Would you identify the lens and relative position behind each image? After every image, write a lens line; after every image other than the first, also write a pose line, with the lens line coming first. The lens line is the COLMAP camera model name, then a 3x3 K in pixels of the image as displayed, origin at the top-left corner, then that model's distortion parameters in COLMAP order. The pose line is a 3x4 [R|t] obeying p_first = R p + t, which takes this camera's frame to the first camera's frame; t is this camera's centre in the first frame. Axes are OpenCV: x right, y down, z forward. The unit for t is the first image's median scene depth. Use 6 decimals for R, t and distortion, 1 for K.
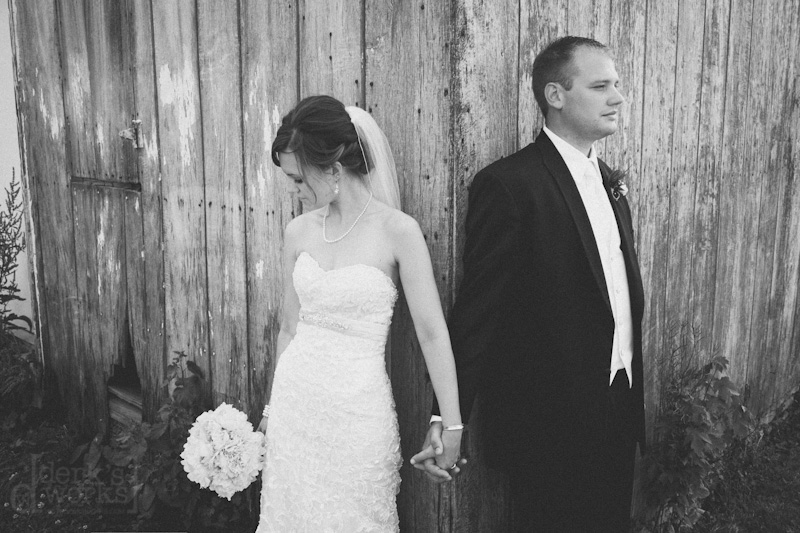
lens RADIAL K [[827.4, 0, 400.0], [0, 827.4, 266.5], [0, 0, 1]] dist [-0.038884, -0.012484]
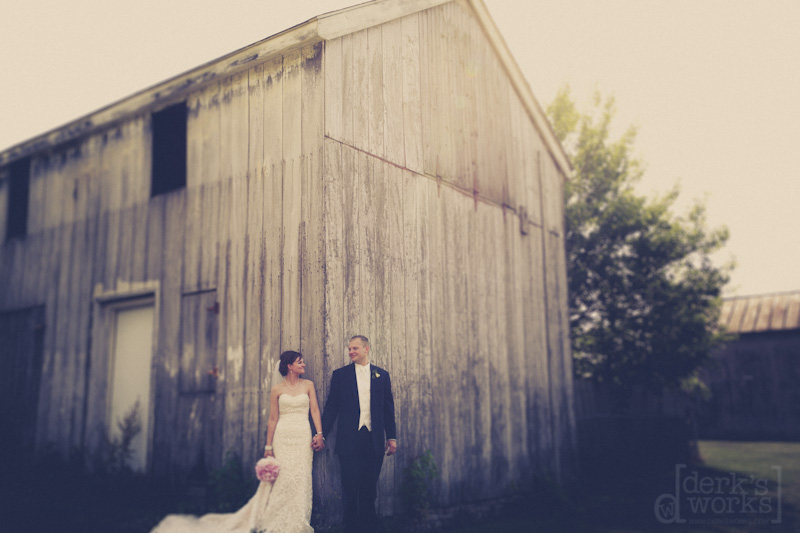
lens RADIAL K [[827.4, 0, 400.0], [0, 827.4, 266.5], [0, 0, 1]] dist [-0.038884, -0.012484]
pose [[0.995984, 0.005574, 0.089360, 0.044655], [0.026408, 0.935371, -0.352681, 0.504236], [-0.085551, 0.353625, 0.931467, -1.760087]]
